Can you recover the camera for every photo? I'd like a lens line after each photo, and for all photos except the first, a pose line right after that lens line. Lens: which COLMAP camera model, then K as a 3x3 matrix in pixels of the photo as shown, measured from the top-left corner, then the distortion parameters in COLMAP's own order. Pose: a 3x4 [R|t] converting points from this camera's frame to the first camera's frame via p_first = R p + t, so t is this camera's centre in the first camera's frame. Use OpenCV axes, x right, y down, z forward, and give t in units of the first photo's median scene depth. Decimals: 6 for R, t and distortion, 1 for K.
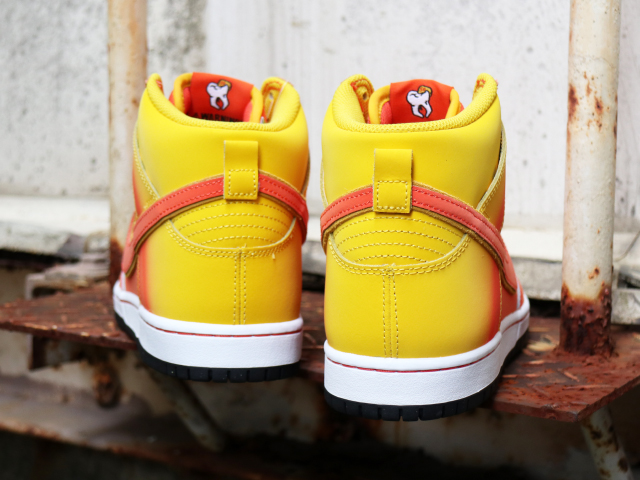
lens RADIAL K [[1220.2, 0, 319.0], [0, 1220.2, 280.1], [0, 0, 1]] dist [0.056843, -0.028174]
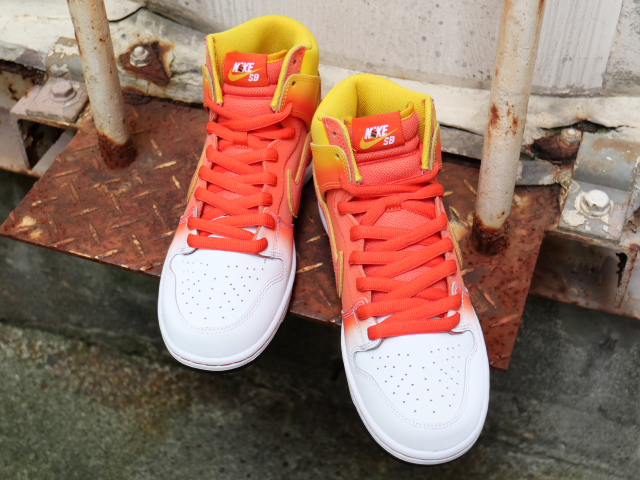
lens RADIAL K [[922.4, 0, 320.0], [0, 922.4, 240.0], [0, 0, 1]] dist [0.005434, -0.007472]
pose [[0.972593, -0.183000, 0.143434, -0.135950], [0.057177, 0.786182, 0.615345, -0.648815], [-0.225374, -0.590279, 0.775098, 0.205776]]
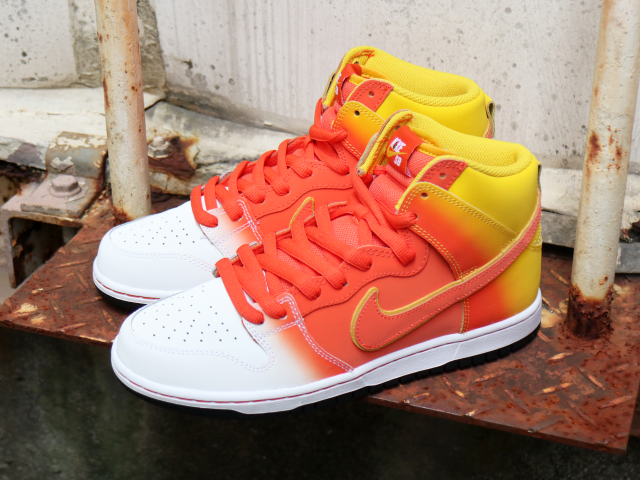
lens RADIAL K [[1220.2, 0, 319.0], [0, 1220.2, 280.1], [0, 0, 1]] dist [0.056843, -0.028174]
pose [[0.970583, -0.134880, 0.199437, -0.278934], [0.046976, 0.918518, 0.392579, -0.483795], [-0.236138, -0.371662, 0.897834, 0.001619]]
